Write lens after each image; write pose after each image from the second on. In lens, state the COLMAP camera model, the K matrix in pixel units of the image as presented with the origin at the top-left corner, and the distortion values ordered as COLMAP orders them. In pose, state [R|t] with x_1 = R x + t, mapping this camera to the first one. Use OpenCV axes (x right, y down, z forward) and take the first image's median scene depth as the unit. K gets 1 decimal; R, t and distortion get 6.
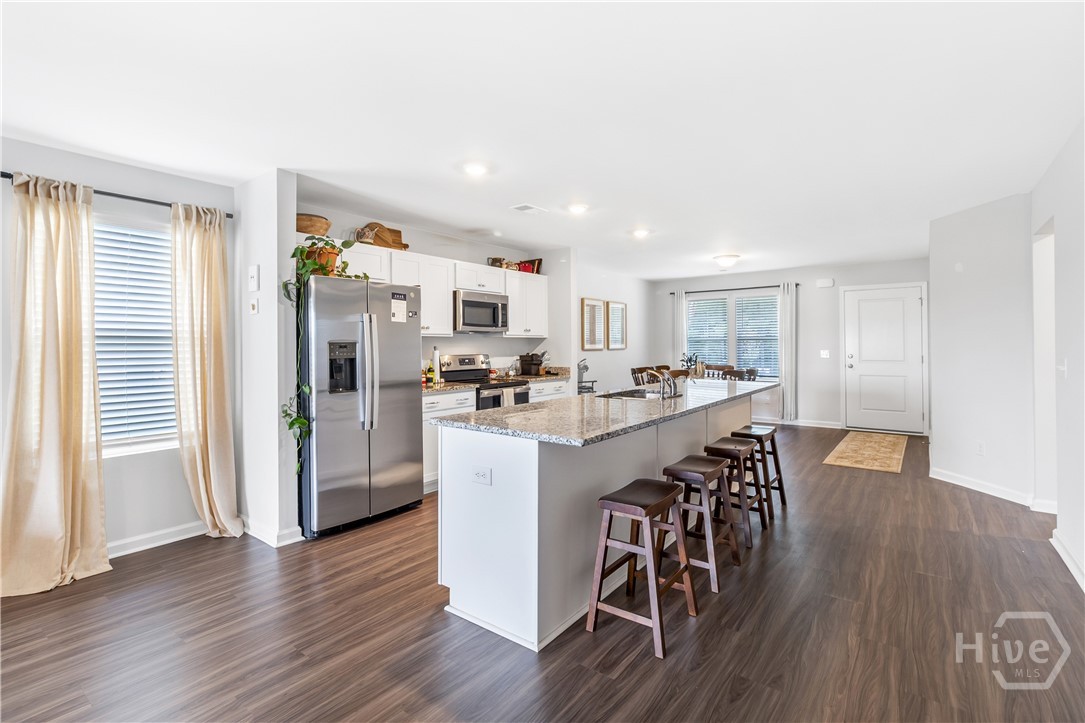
lens RADIAL K [[506.7, 0, 536.0], [0, 506.7, 340.3], [0, 0, 1]] dist [0.001575, 0.000284]
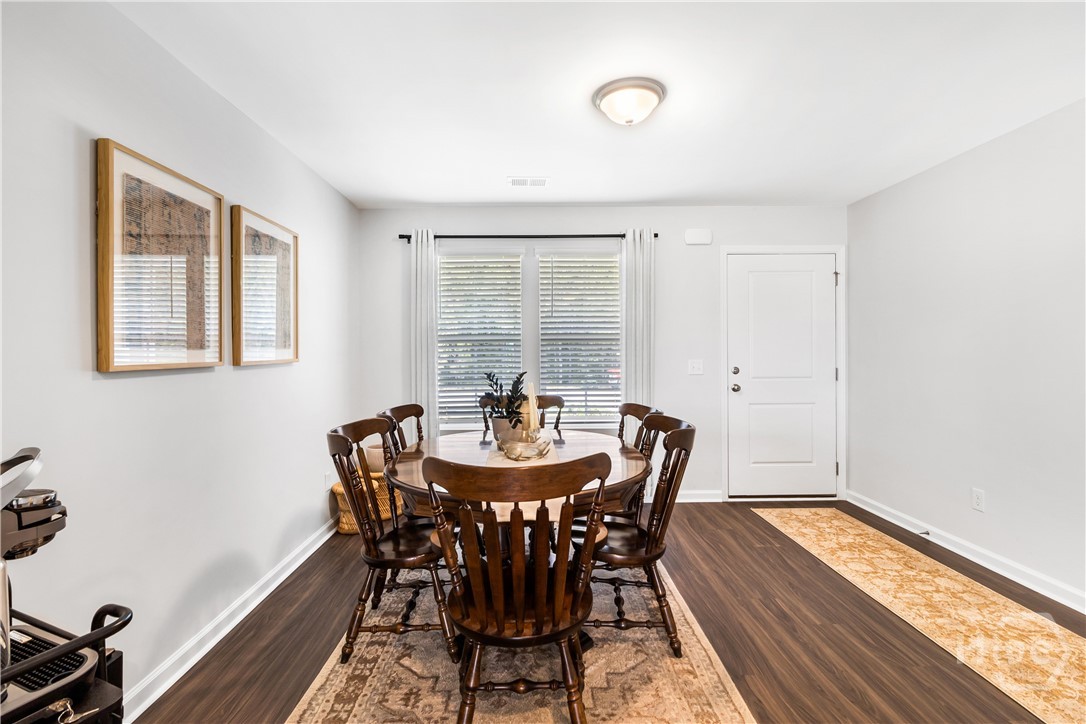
lens RADIAL K [[503.9, 0, 541.6], [0, 503.9, 349.2], [0, 0, 1]] dist [-0.000928, -0.000855]
pose [[0.781153, 0.002146, 0.624336, 0.099217], [-0.001750, 0.999998, -0.001249, 0.008242], [-0.624337, -0.000117, 0.781155, 0.664867]]
